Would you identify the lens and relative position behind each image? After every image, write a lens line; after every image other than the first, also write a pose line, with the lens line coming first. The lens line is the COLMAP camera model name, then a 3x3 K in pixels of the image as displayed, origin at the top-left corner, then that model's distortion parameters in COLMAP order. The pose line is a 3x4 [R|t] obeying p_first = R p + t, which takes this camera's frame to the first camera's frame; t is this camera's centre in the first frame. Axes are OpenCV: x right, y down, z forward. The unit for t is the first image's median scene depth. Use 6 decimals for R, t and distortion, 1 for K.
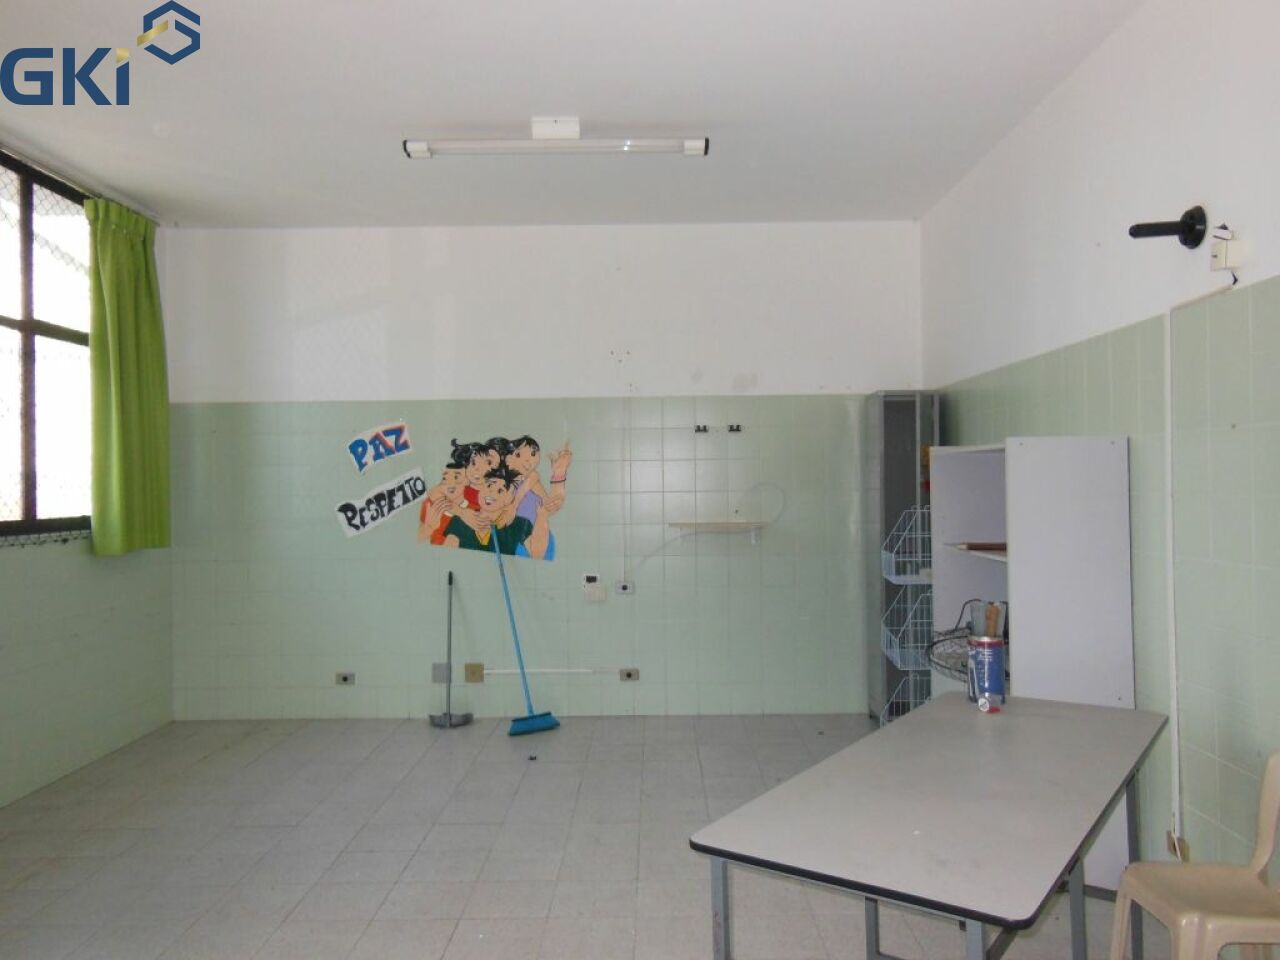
lens RADIAL K [[950.7, 0, 642.3], [0, 950.7, 474.5], [0, 0, 1]] dist [-0.021943, 0.057395]
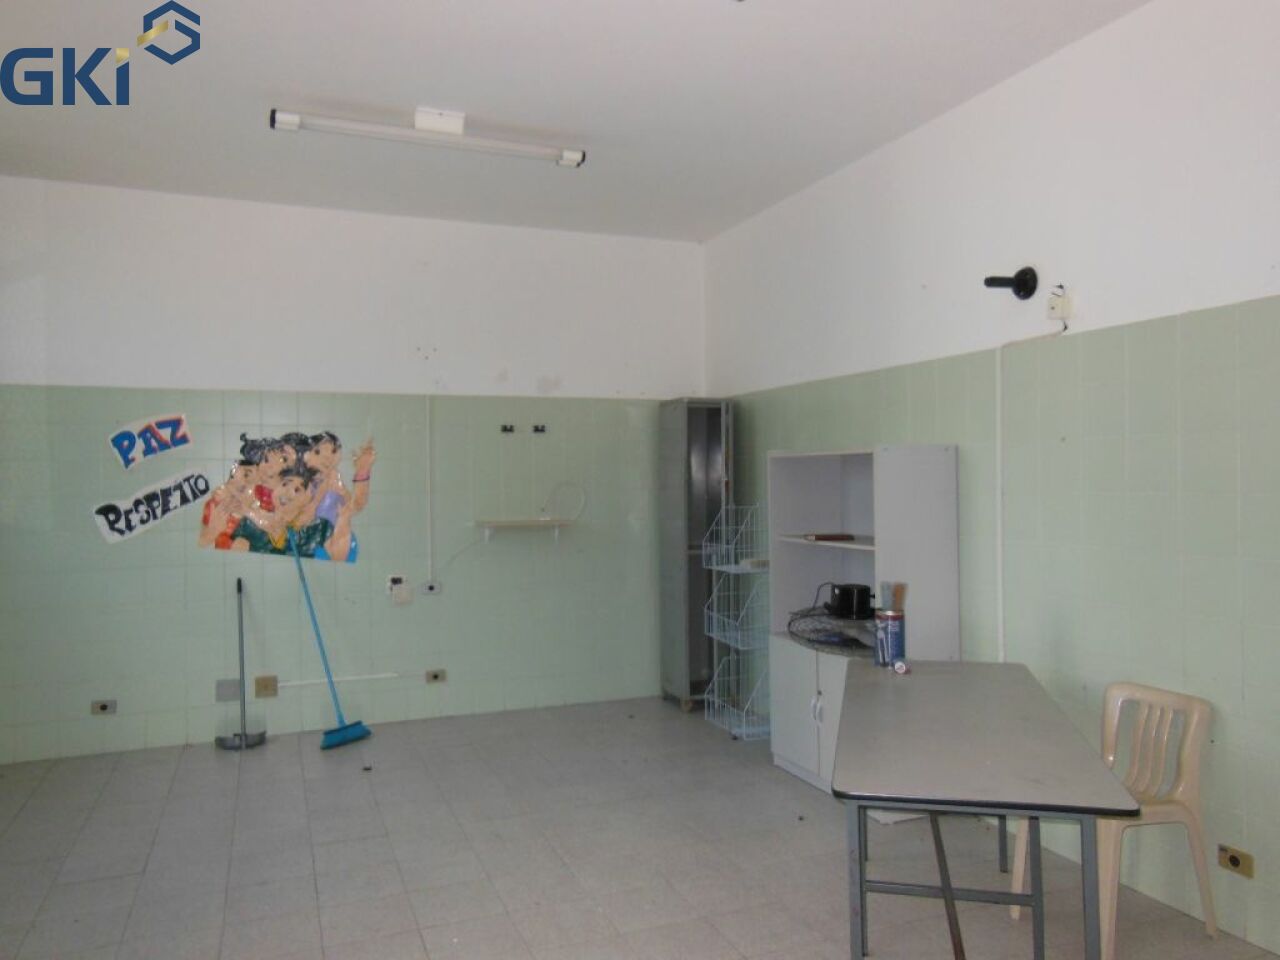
lens RADIAL K [[950.7, 0, 650.5], [0, 950.7, 474.4], [0, 0, 1]] dist [-0.021943, 0.057395]
pose [[0.924594, 0.004672, 0.380926, -0.185722], [-0.004990, 0.999988, -0.000151, 0.000302], [-0.380922, -0.001762, 0.924605, 0.005050]]
